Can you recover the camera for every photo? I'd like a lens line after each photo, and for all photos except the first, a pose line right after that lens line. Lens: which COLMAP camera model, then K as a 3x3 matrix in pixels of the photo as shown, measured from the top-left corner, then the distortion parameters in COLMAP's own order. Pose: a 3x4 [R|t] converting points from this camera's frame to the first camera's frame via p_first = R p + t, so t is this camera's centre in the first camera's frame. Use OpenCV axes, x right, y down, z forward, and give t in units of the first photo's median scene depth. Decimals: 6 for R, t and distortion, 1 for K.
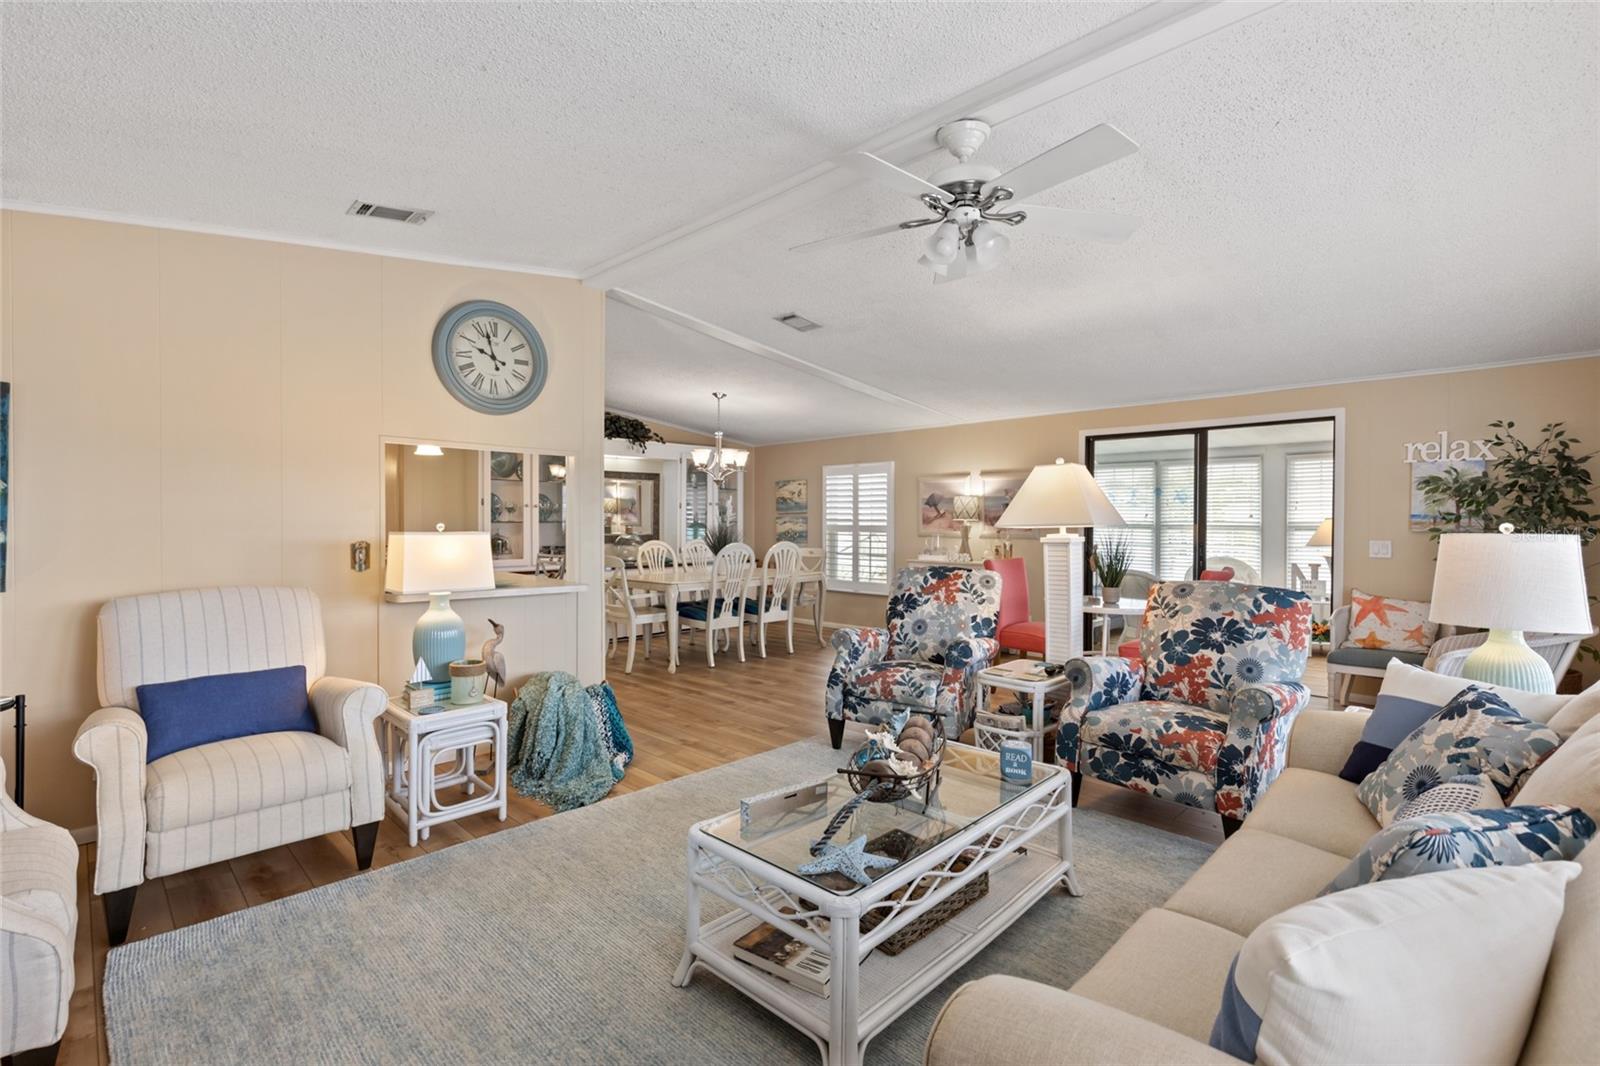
lens RADIAL K [[725.5, 0, 799.6], [0, 725.5, 523.5], [0, 0, 1]] dist [0.003760, 0.000021]
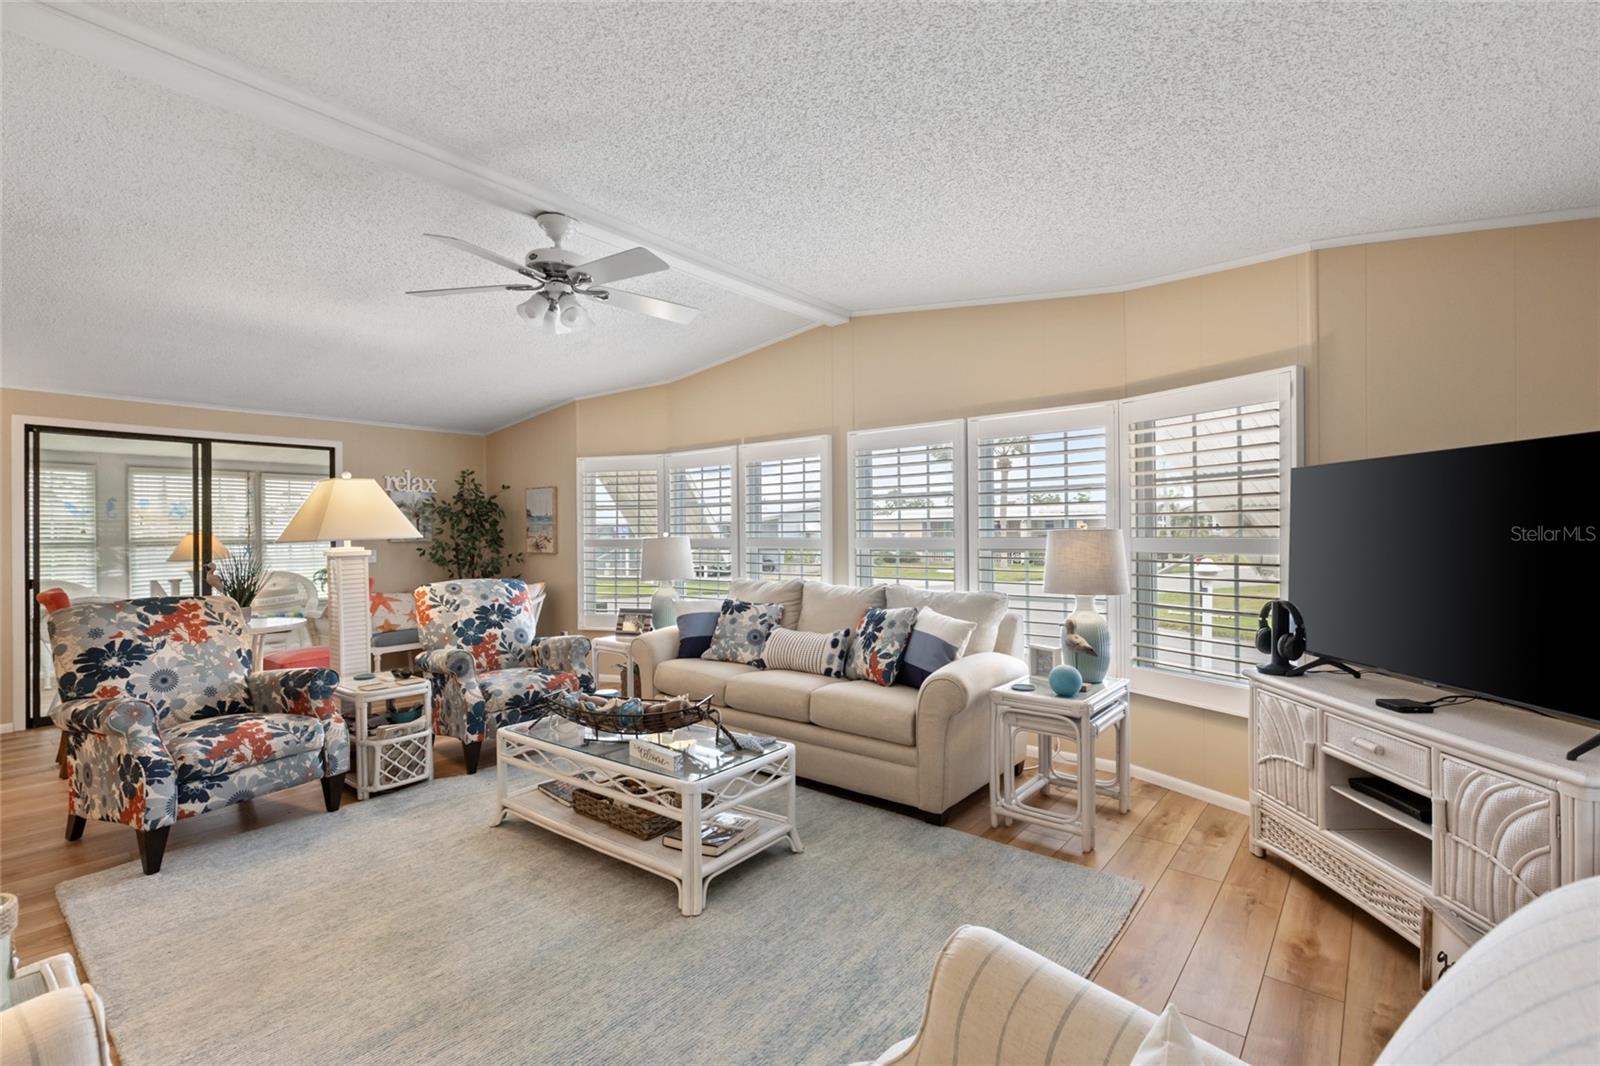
lens RADIAL K [[717.5, 0, 796.6], [0, 717.5, 527.3], [0, 0, 1]] dist [0.001492, 0.000152]
pose [[-0.097122, 0.004639, 0.995262, -0.661688], [0.013882, 0.999898, -0.003305, -0.001603], [-0.995176, 0.013496, -0.097177, 0.454437]]
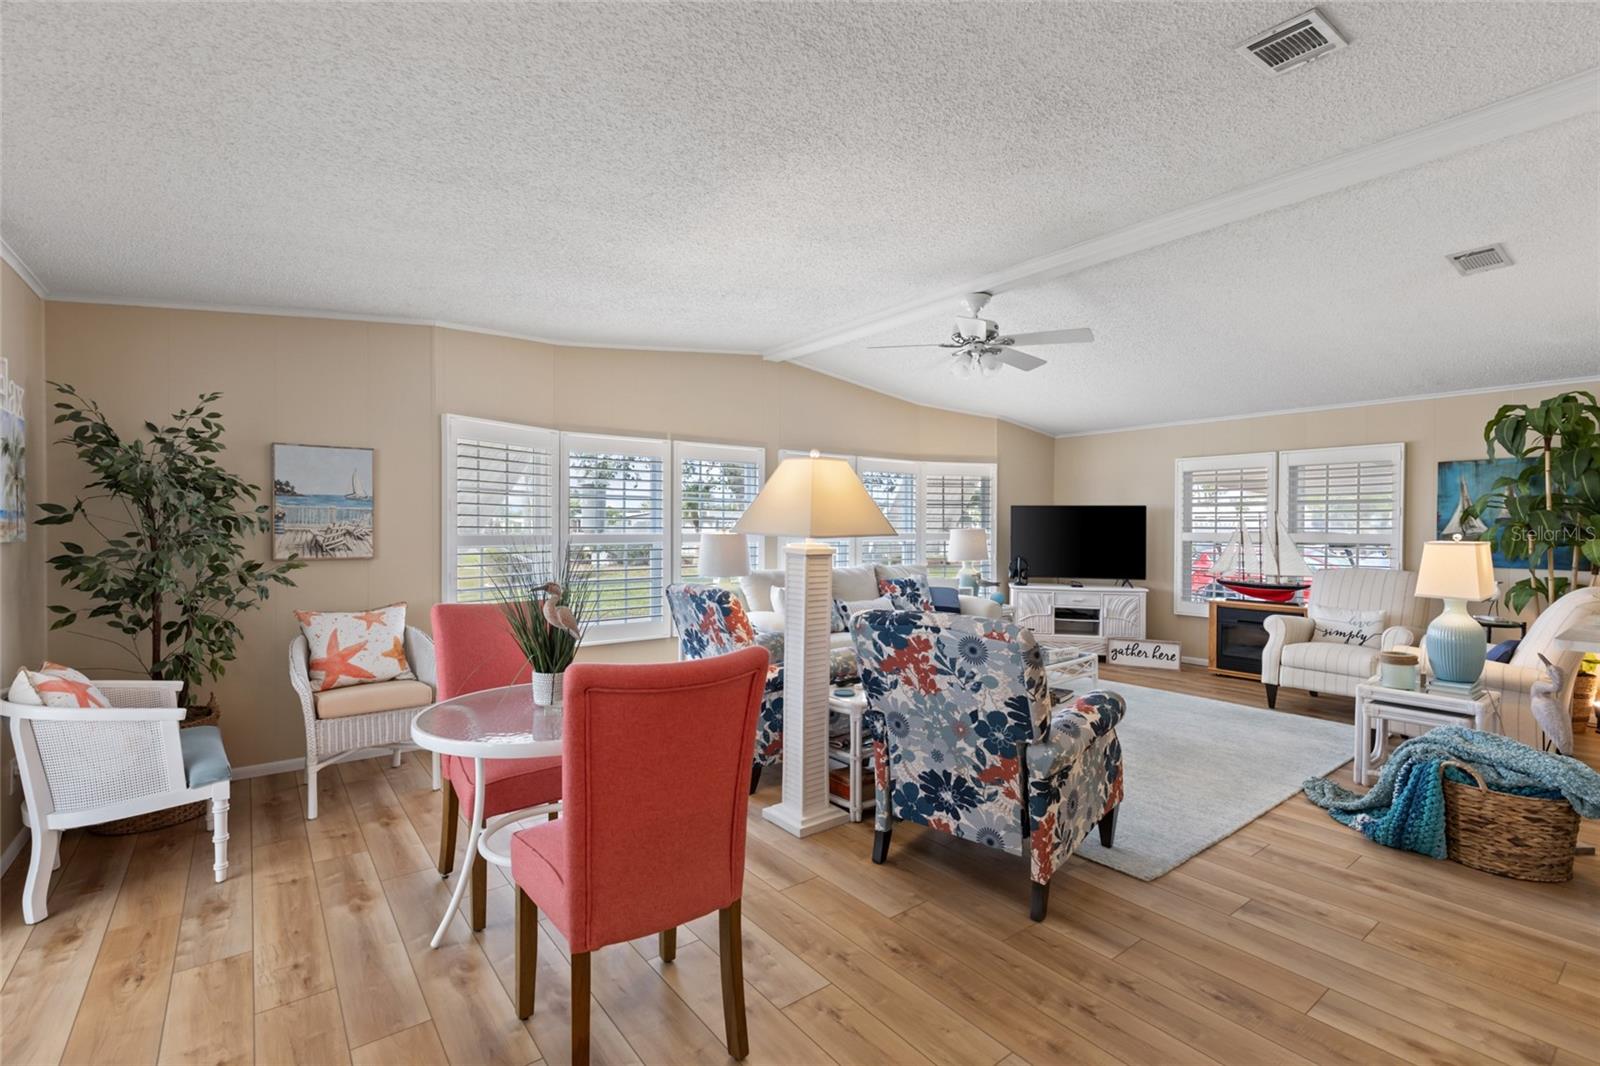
lens RADIAL K [[718.1, 0, 800.0], [0, 718.1, 533.0], [0, 0, 1]] dist [0.001569, 0.000025]
pose [[-0.992013, -0.006999, 0.125942, 0.271301], [-0.005506, 0.999910, 0.012196, -0.006263], [-0.126016, 0.011405, -0.991963, 1.723577]]
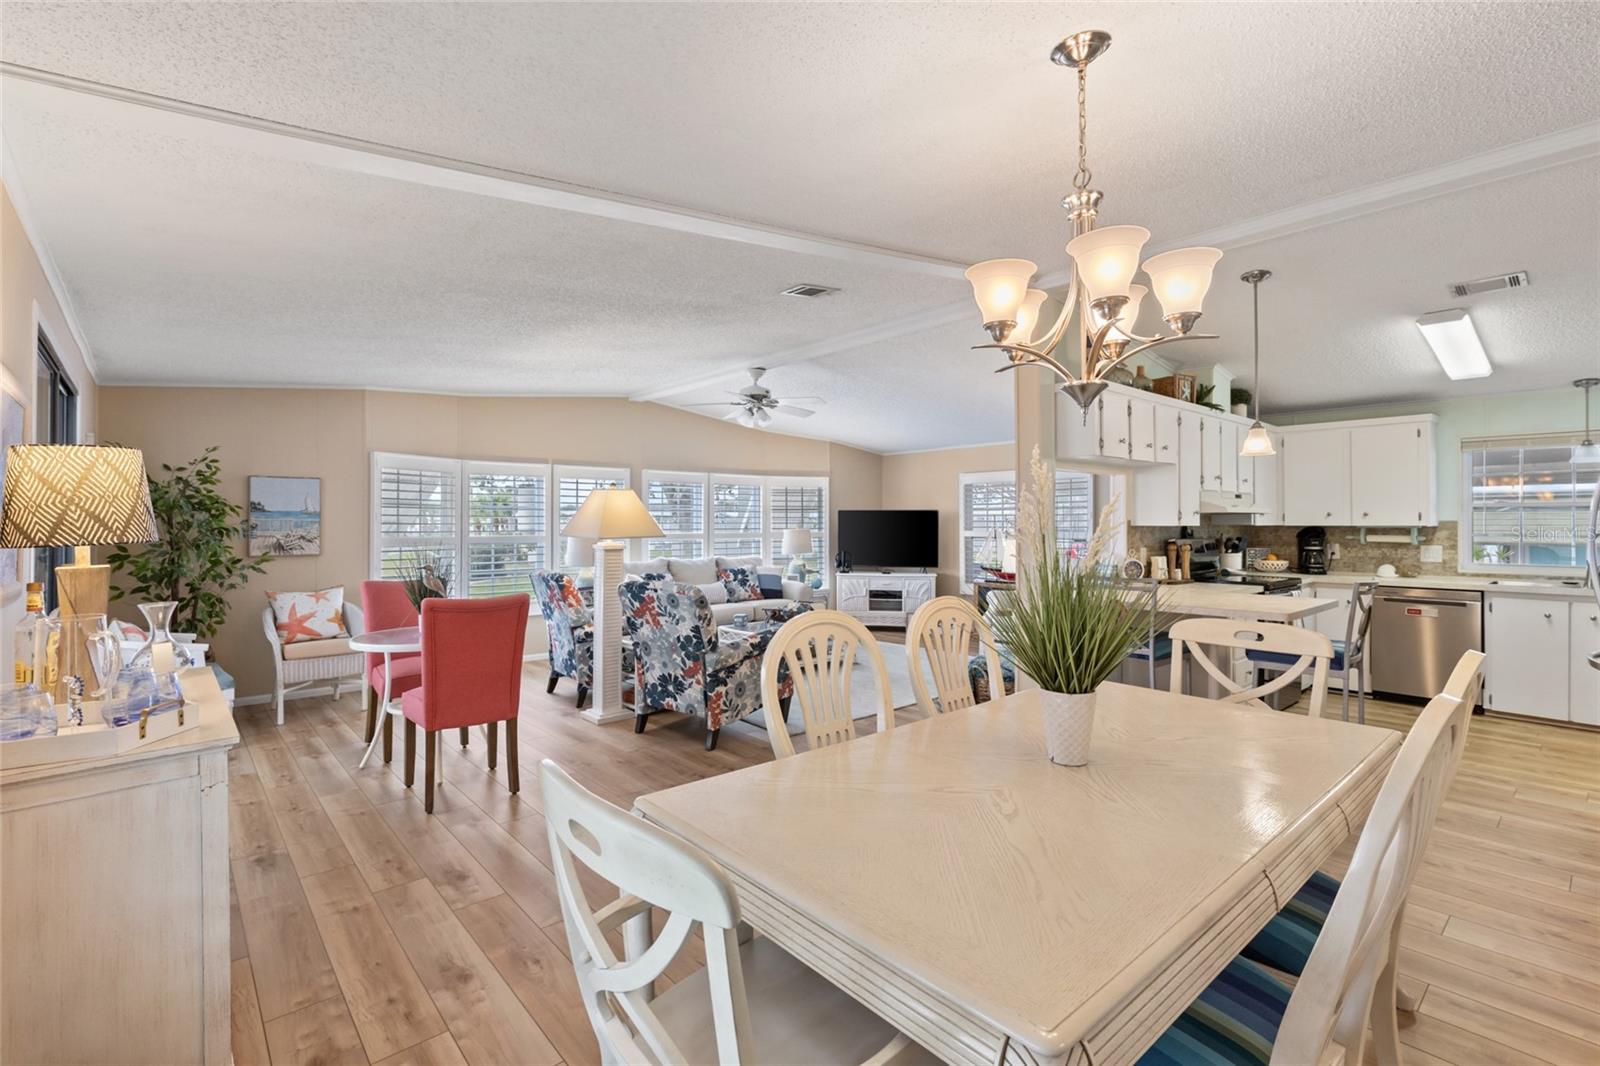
lens RADIAL K [[729.6, 0, 803.7], [0, 729.6, 513.7], [0, 0, 1]] dist [0.003474, 0.000123]
pose [[-0.998259, 0.000829, 0.058973, -0.044676], [0.000262, 0.999954, -0.009638, -0.022385], [-0.058978, -0.009605, -0.998213, 2.179992]]
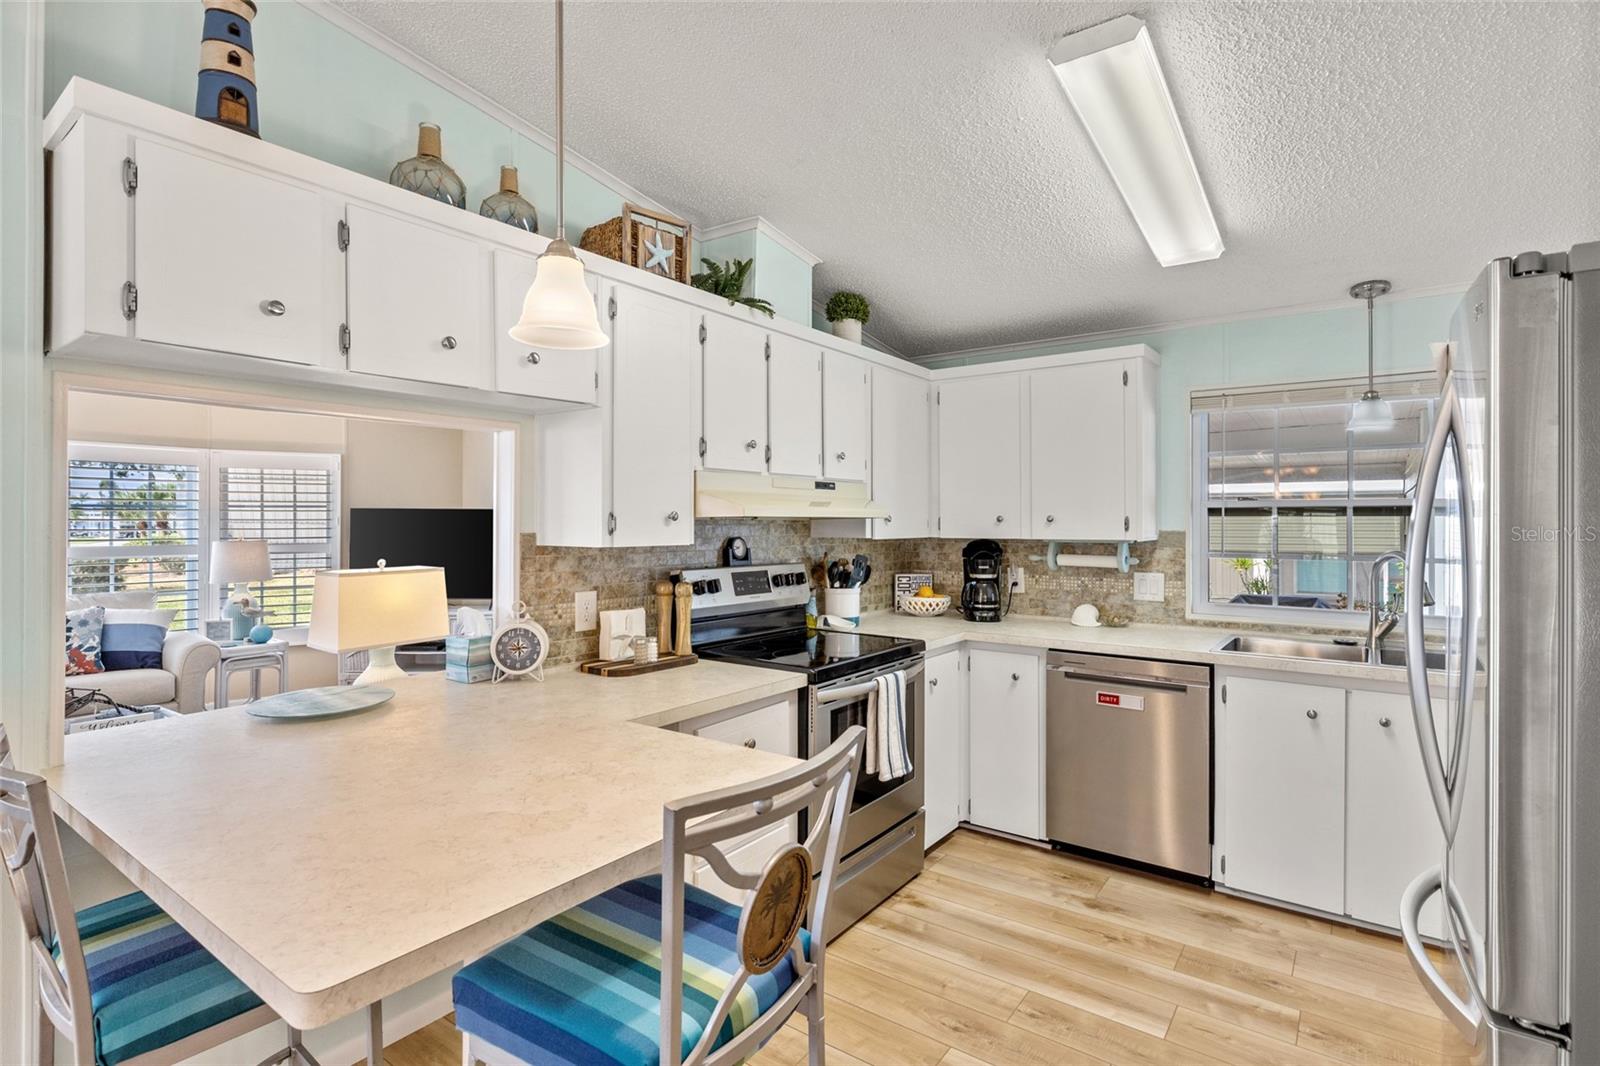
lens RADIAL K [[779.5, 0, 803.7], [0, 779.5, 509.3], [0, 0, 1]] dist [0.001026, 0.000062]
pose [[-0.988036, -0.003707, -0.154177, -0.640589], [-0.001770, 0.999918, -0.012693, -0.034624], [0.154211, -0.012268, -0.987962, 1.521870]]
